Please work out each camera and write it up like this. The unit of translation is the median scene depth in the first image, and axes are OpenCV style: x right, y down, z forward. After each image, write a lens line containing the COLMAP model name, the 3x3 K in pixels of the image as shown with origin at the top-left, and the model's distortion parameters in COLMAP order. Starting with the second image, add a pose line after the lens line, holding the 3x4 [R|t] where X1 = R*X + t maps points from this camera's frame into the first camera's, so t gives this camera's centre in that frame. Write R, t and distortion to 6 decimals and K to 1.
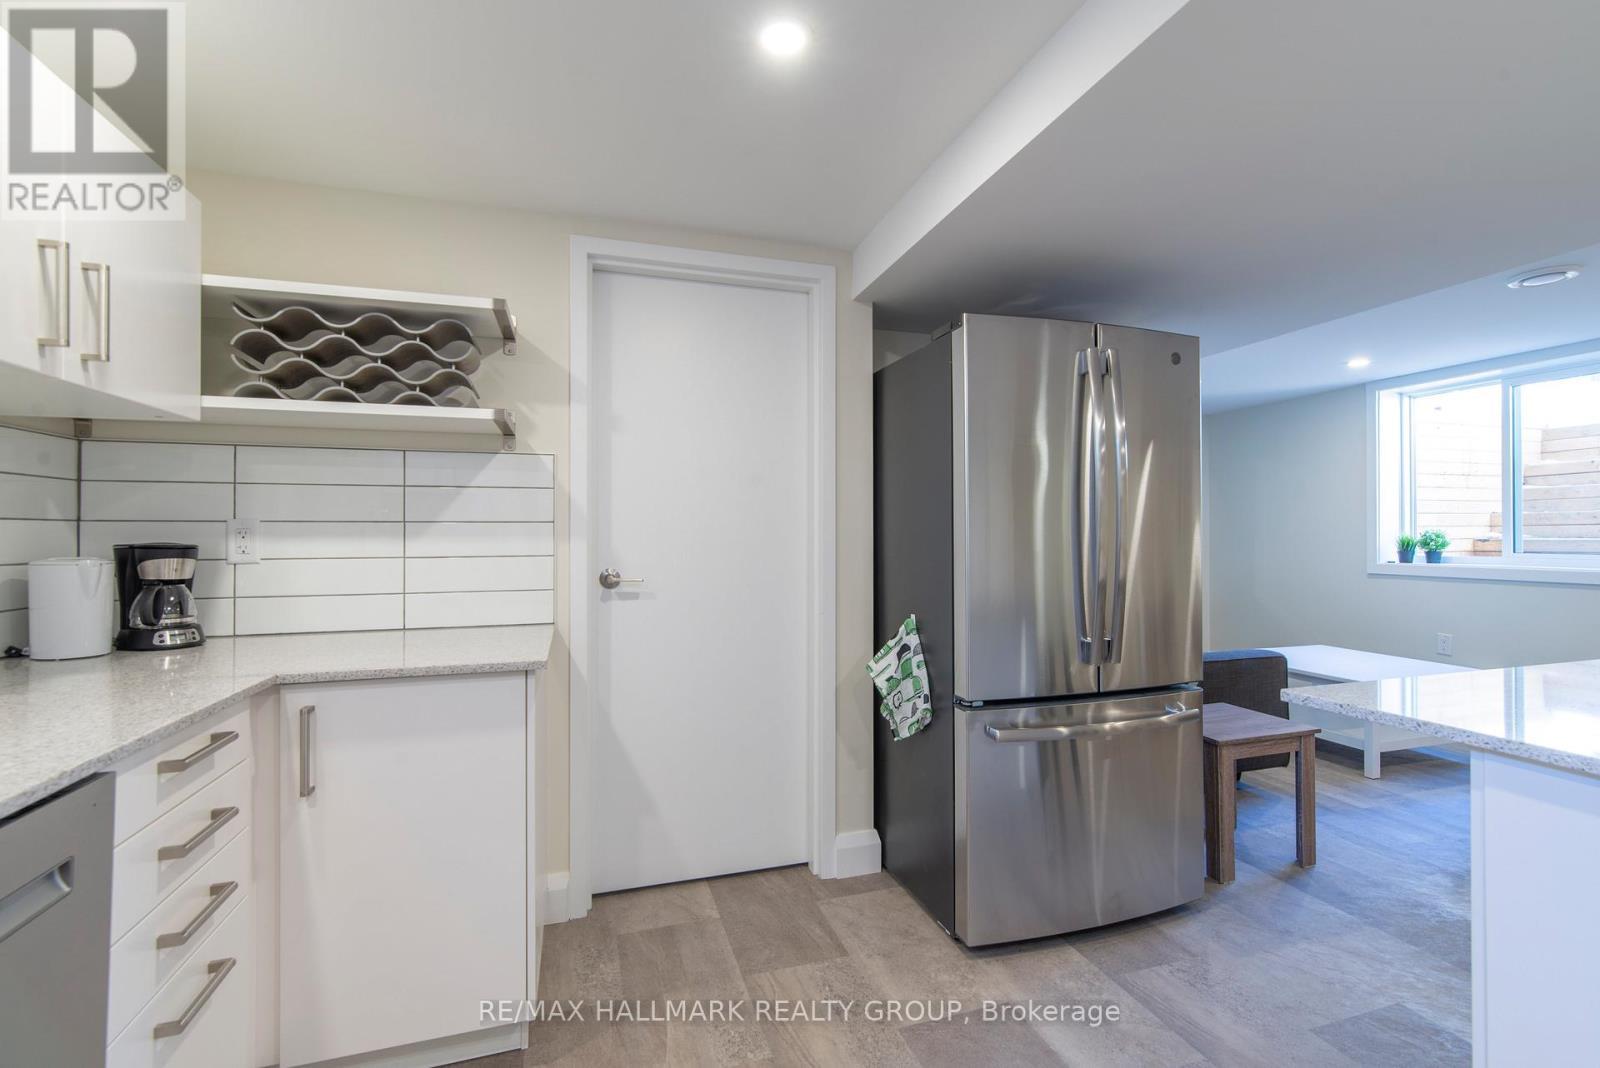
lens RADIAL K [[698.4, 0, 807.7], [0, 698.4, 520.4], [0, 0, 1]] dist [-0.001108, -0.001005]
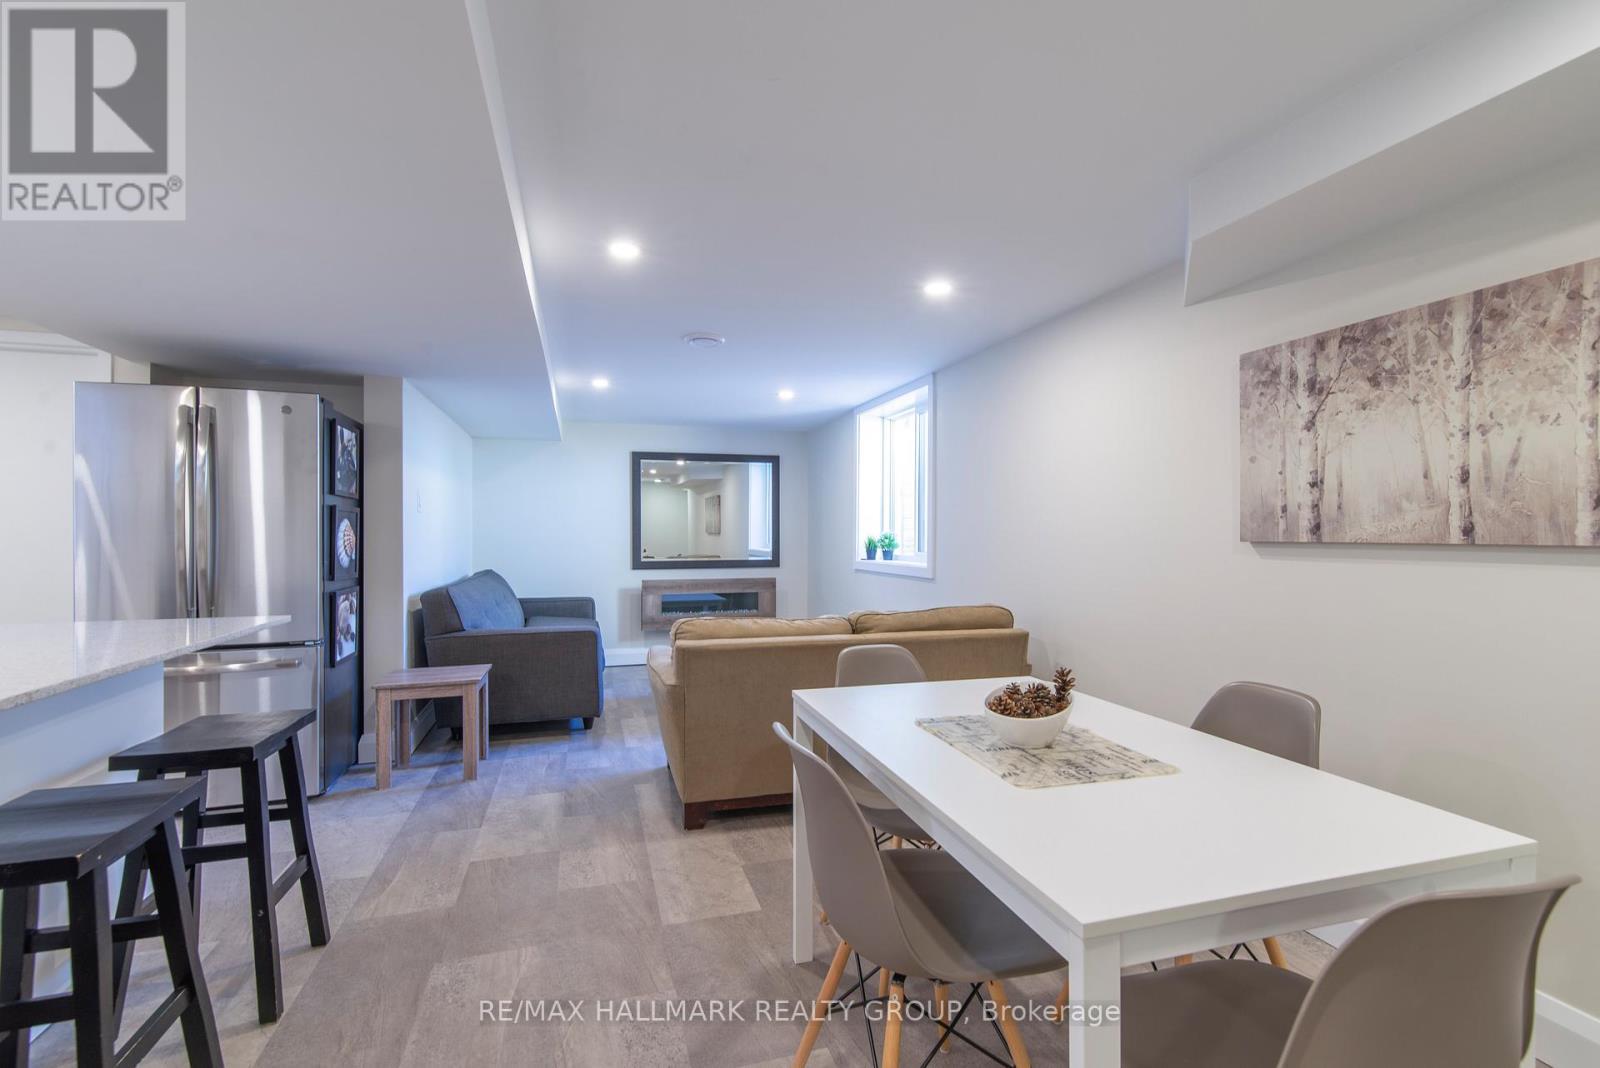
lens RADIAL K [[698.4, 0, 806.8], [0, 698.4, 534.5], [0, 0, 1]] dist [-0.001108, -0.001005]
pose [[0.999892, 0.003212, -0.014322, 0.780527], [-0.002936, 0.999811, 0.019240, -0.005815], [0.014381, -0.019196, 0.999712, -0.205599]]
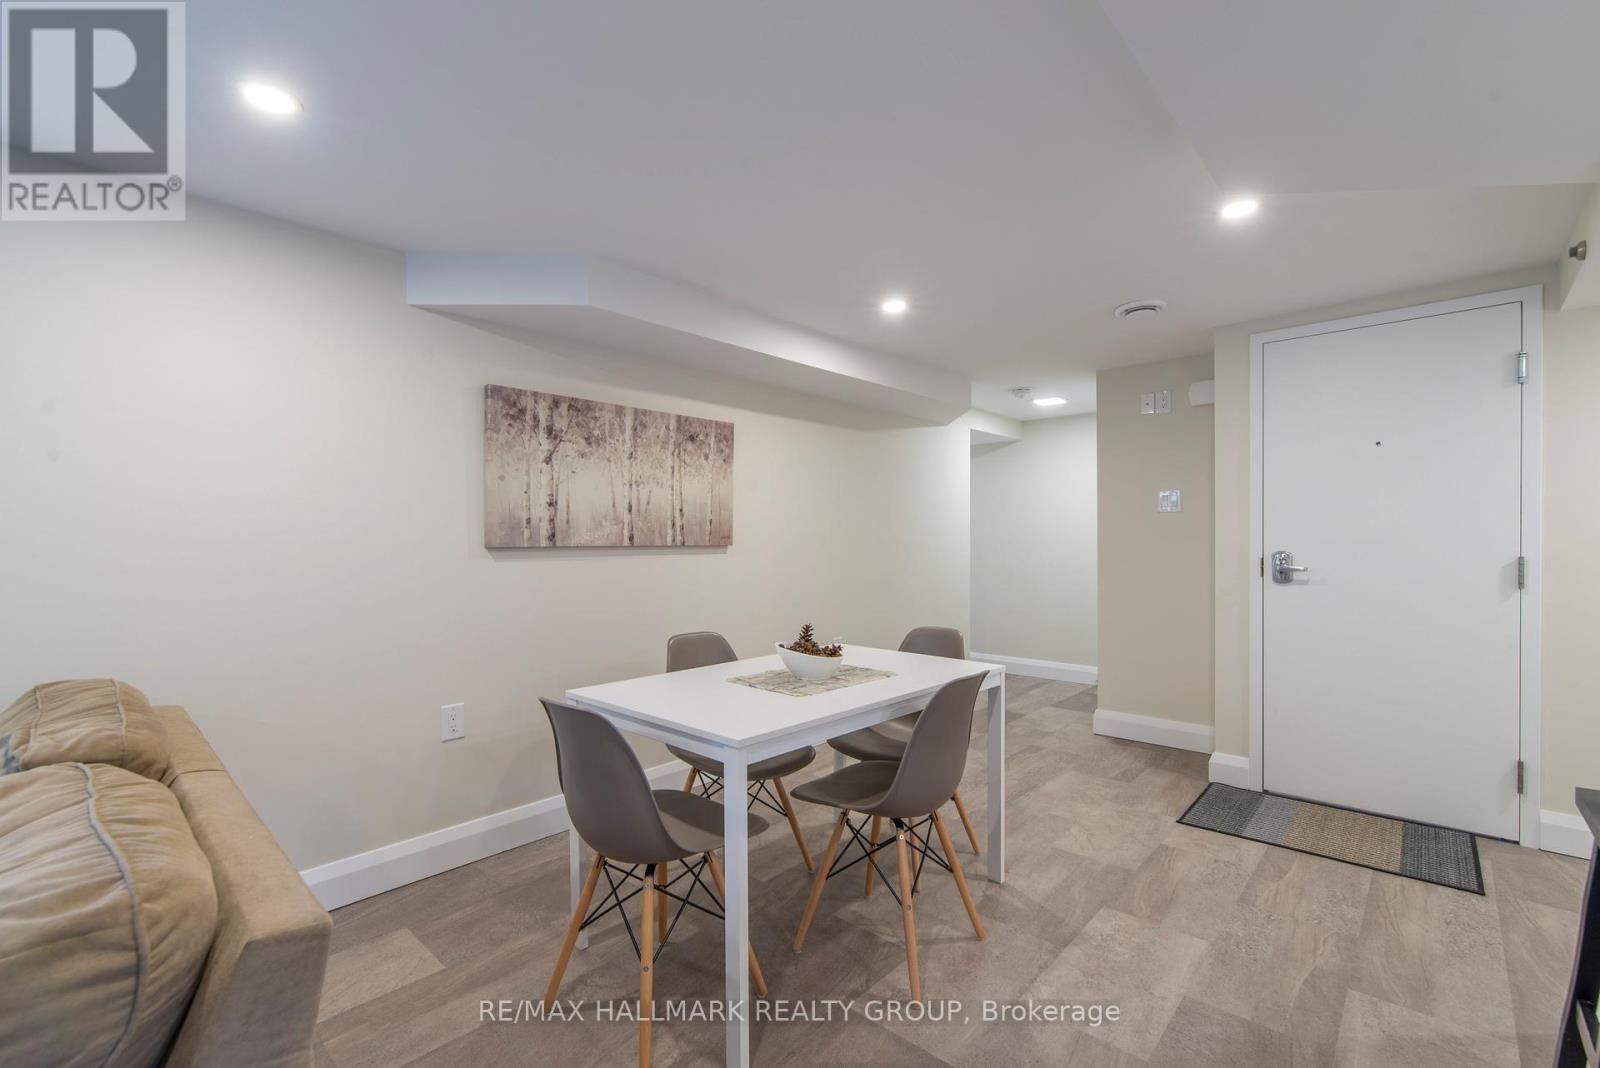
lens RADIAL K [[698.4, 0, 807.4], [0, 698.4, 544.4], [0, 0, 1]] dist [-0.001108, -0.001005]
pose [[-0.487955, -0.002353, 0.872865, 0.446649], [-0.011379, 0.999929, -0.003666, 0.004843], [-0.872794, -0.011721, -0.487947, 0.369068]]
